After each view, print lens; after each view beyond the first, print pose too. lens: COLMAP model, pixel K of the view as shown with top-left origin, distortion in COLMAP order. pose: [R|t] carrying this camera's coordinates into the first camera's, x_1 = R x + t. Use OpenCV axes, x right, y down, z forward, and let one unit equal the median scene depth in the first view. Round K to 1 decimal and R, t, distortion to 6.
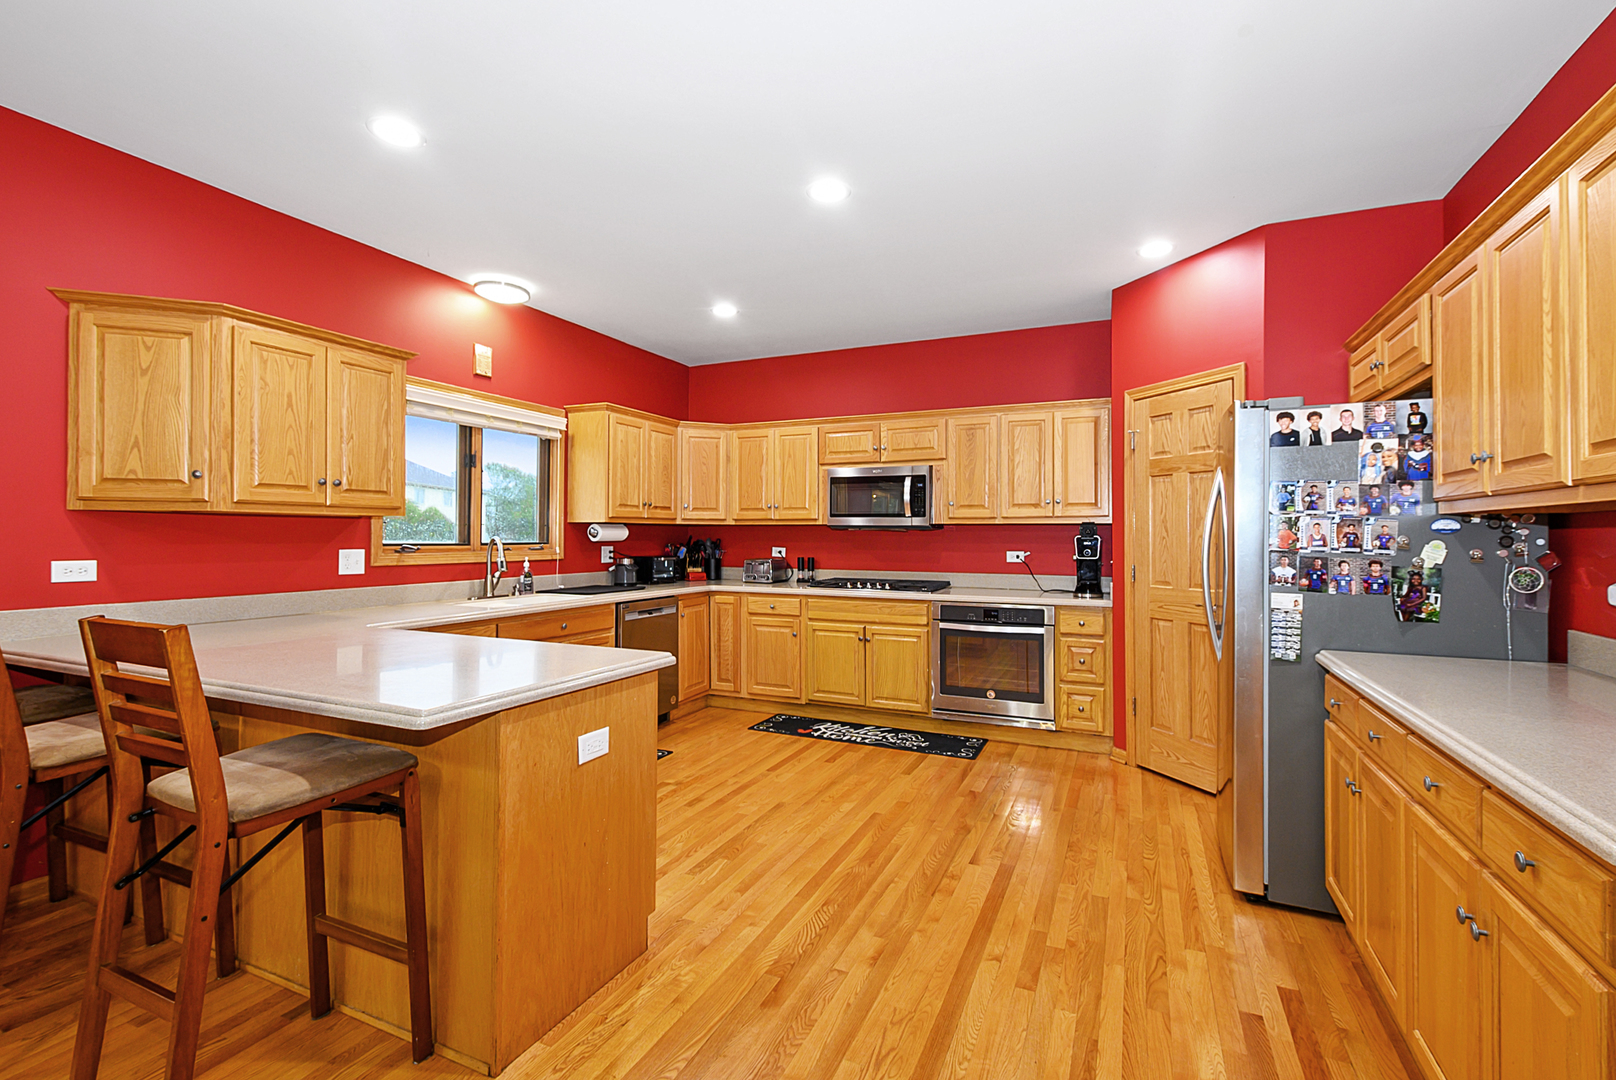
lens RADIAL K [[709.3, 0, 814.6], [0, 709.3, 530.2], [0, 0, 1]] dist [0.005682, -0.002857]
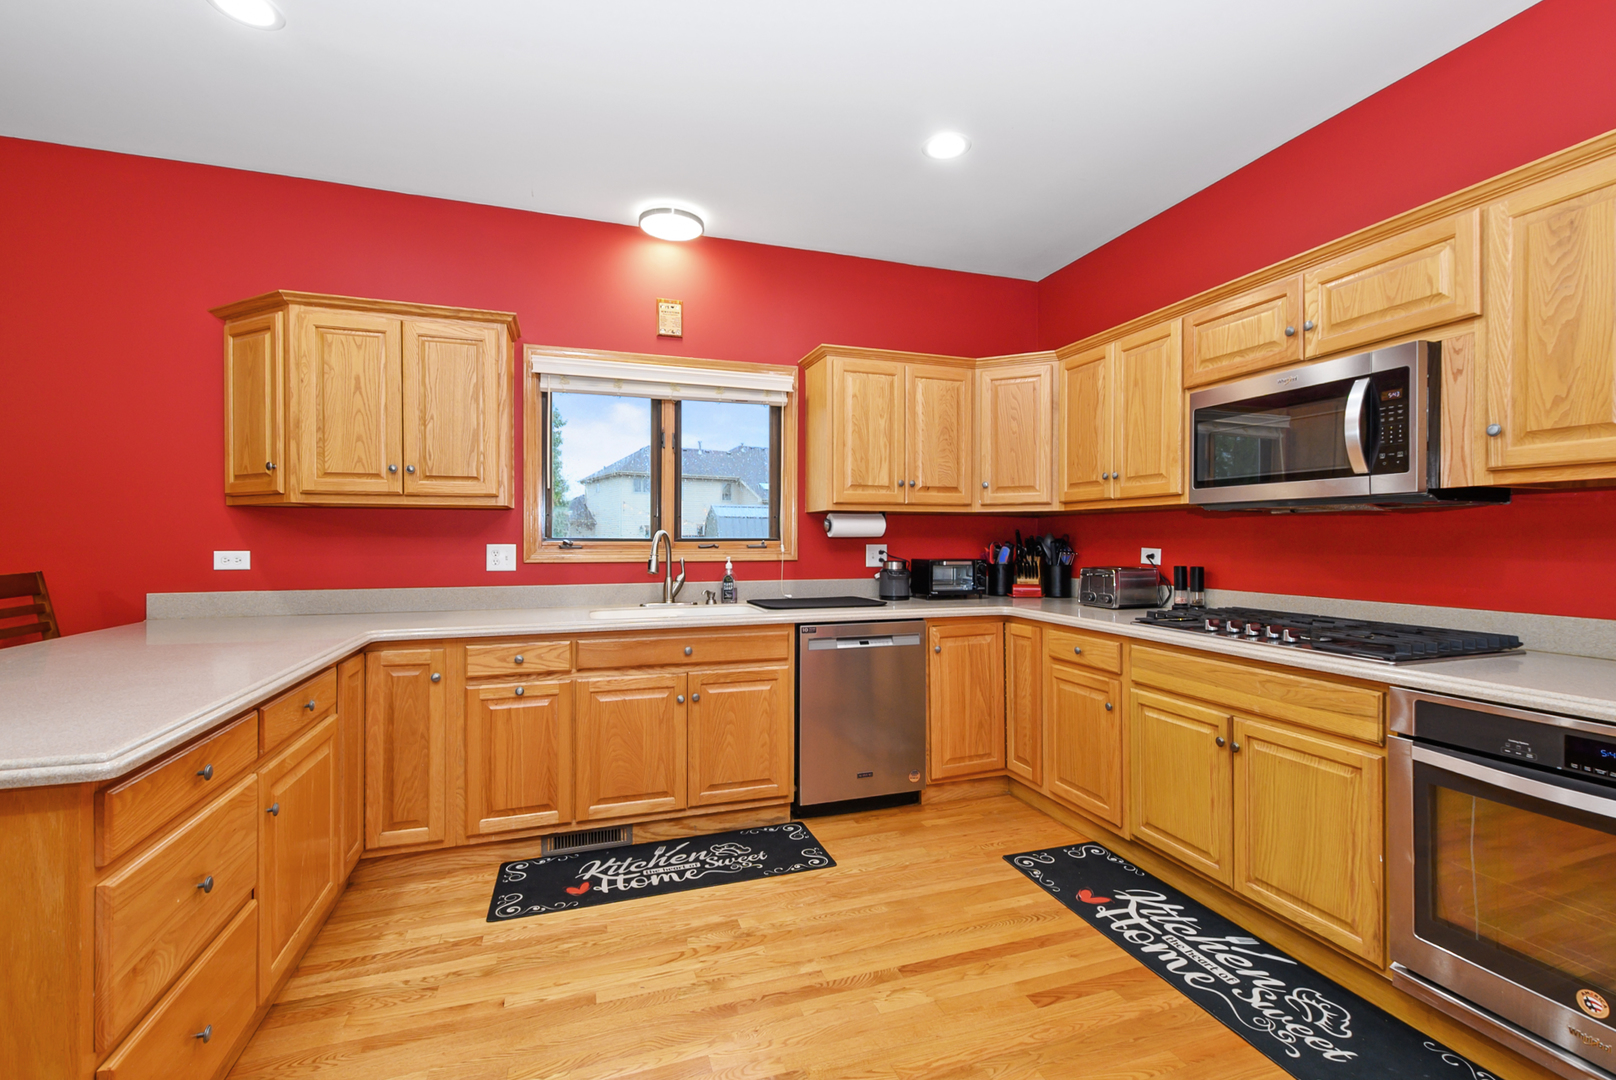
lens RADIAL K [[709.3, 0, 820.5], [0, 709.3, 545.3], [0, 0, 1]] dist [0.005682, -0.002857]
pose [[0.689082, 0.002880, -0.724677, 0.234633], [0.008491, 0.999891, 0.012048, 0.016322], [0.724633, -0.014455, 0.688983, 0.516254]]
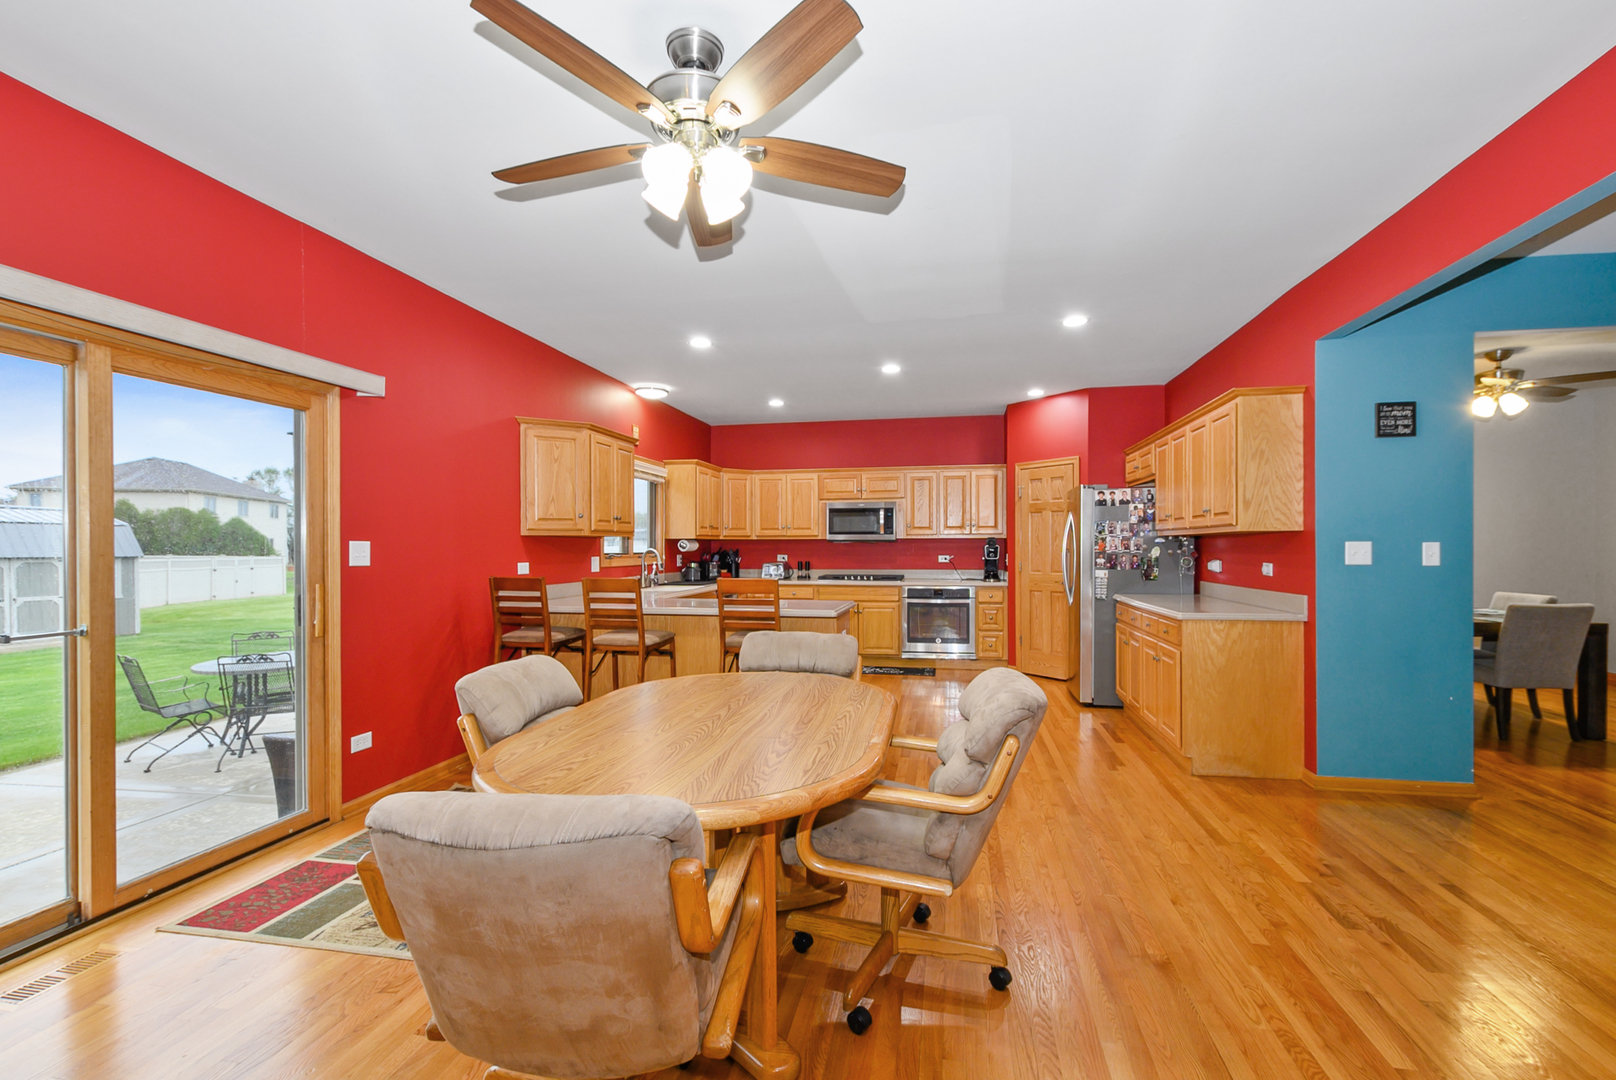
lens RADIAL K [[709.3, 0, 808.6], [0, 709.3, 548.6], [0, 0, 1]] dist [0.005682, -0.002857]
pose [[0.975150, -0.007711, 0.221411, -0.409423], [0.005200, 0.999915, 0.011920, -0.007135], [-0.221484, -0.010472, 0.975108, -0.548262]]
